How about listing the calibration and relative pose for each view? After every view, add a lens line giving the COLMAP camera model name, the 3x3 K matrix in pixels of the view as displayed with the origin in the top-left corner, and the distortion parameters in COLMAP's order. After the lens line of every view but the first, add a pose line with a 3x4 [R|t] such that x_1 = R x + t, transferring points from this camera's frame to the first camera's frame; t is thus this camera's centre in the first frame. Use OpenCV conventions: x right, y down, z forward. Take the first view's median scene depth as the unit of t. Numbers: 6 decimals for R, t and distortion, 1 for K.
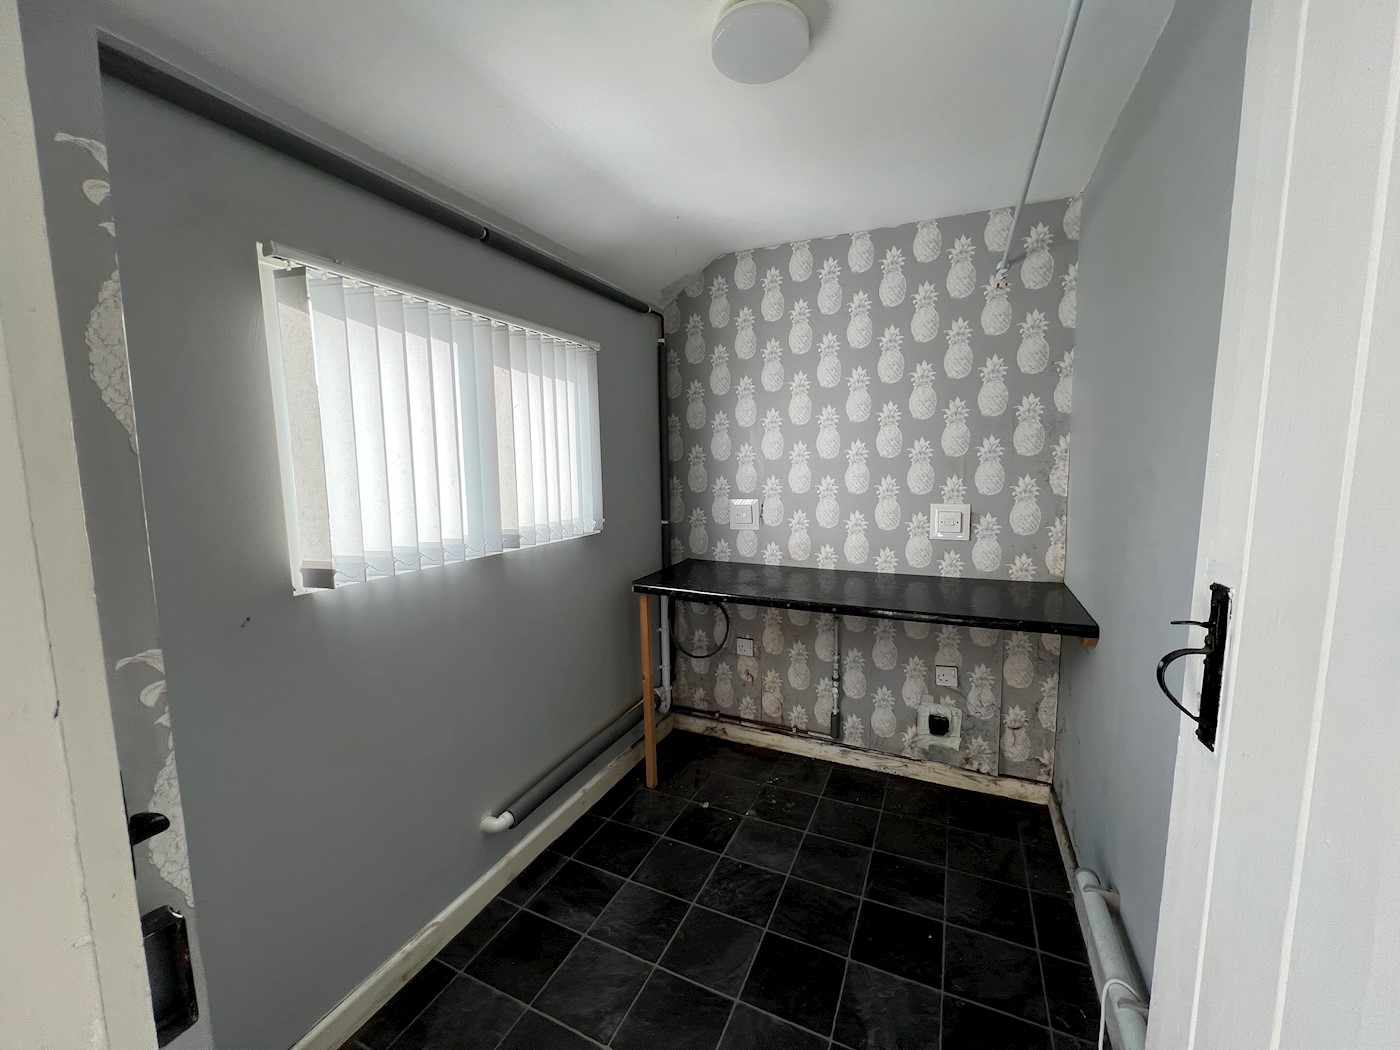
lens RADIAL K [[550.5, 0, 700.0], [0, 550.5, 525.0], [0, 0, 1]] dist [-0.001941, -0.000015]
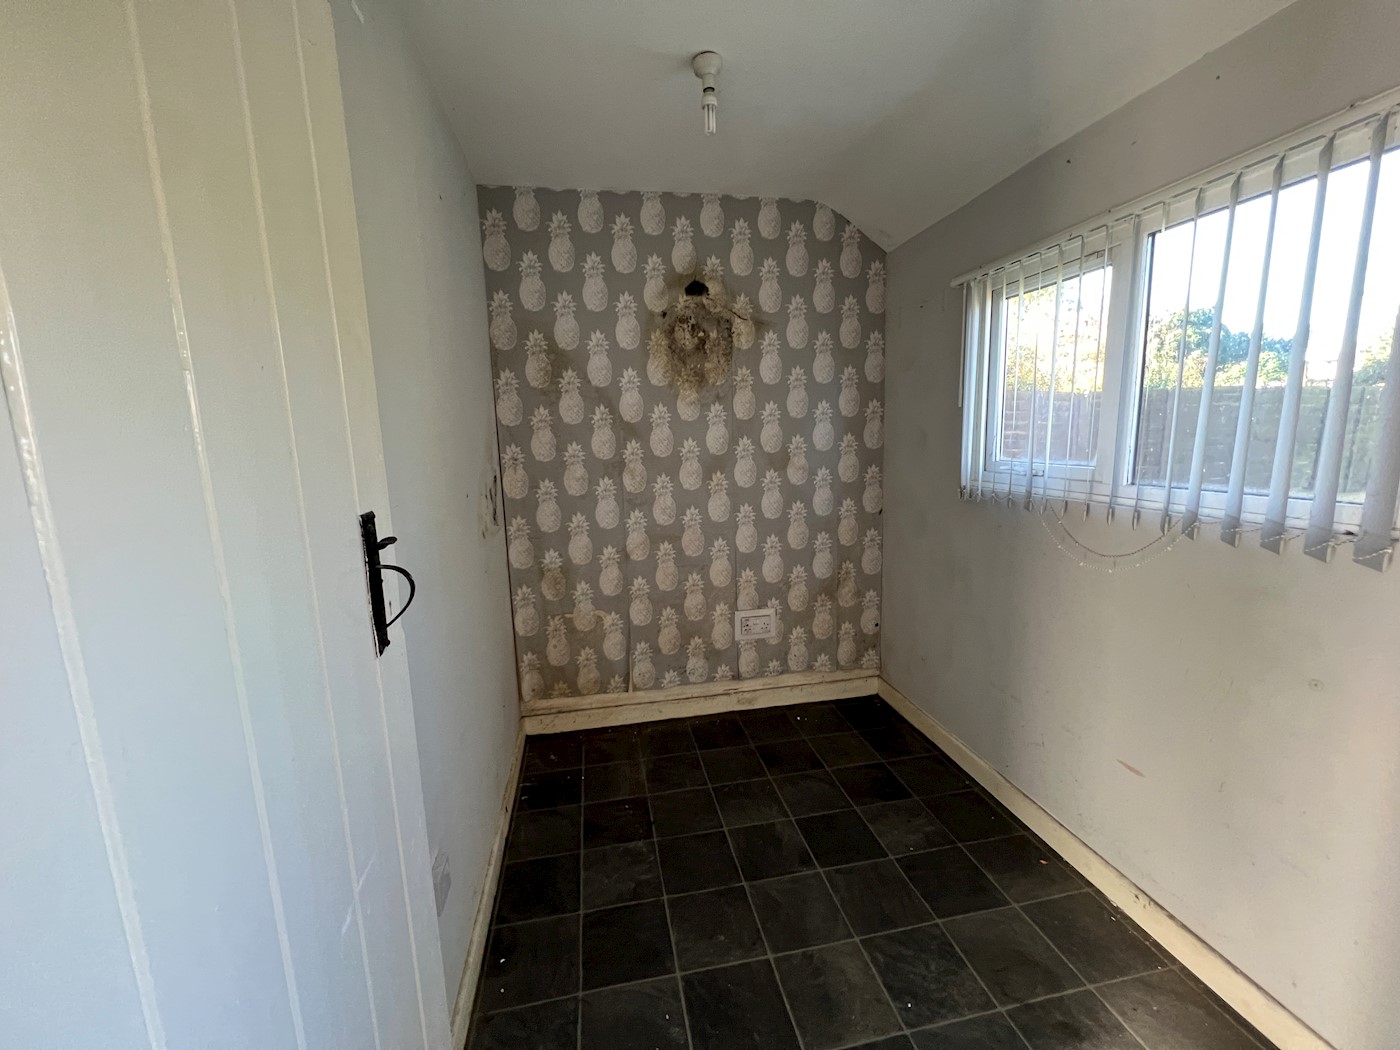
lens RADIAL K [[558.6, 0, 693.1], [0, 558.6, 520.0], [0, 0, 1]] dist [-0.001545, 0.000039]
pose [[0.817155, -0.106680, 0.566459, -0.467431], [0.081841, 0.994241, 0.069183, -0.014255], [-0.570578, -0.010174, 0.821180, 0.201794]]
